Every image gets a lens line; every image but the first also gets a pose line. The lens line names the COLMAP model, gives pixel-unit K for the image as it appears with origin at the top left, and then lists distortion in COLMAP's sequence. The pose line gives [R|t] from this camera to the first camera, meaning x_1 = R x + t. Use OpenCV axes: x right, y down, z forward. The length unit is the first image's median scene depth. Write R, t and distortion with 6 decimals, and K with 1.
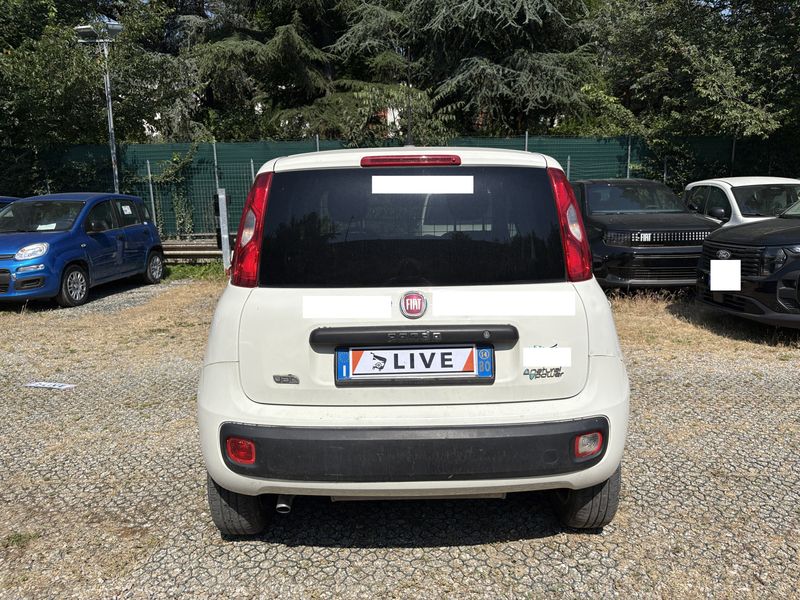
lens RADIAL K [[599.1, 0, 395.6], [0, 599.1, 301.6], [0, 0, 1]] dist [0.048552, -0.066289]
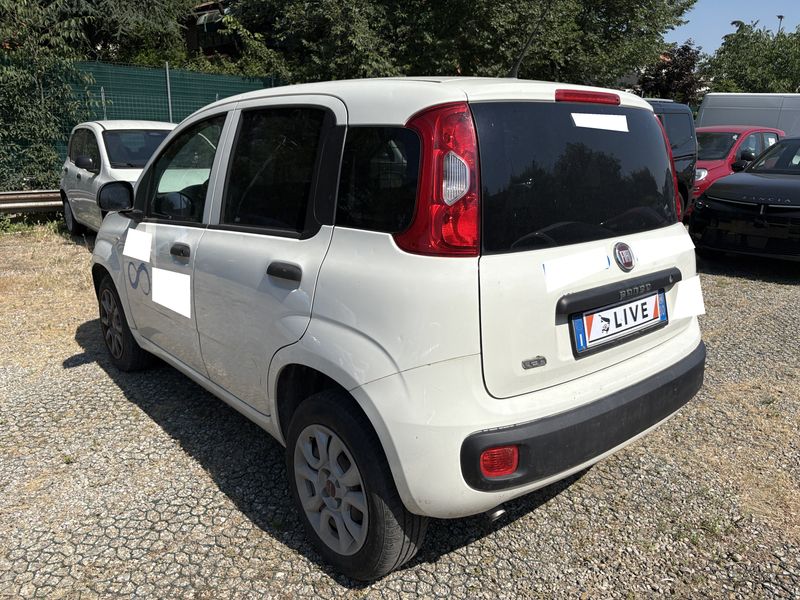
lens RADIAL K [[599.1, 0, 395.6], [0, 599.1, 301.6], [0, 0, 1]] dist [0.048552, -0.066289]
pose [[0.782701, -0.143117, 0.605720, -0.823804], [0.085512, 0.988702, 0.123109, -0.071989], [-0.616495, -0.044561, 0.786097, 0.477045]]
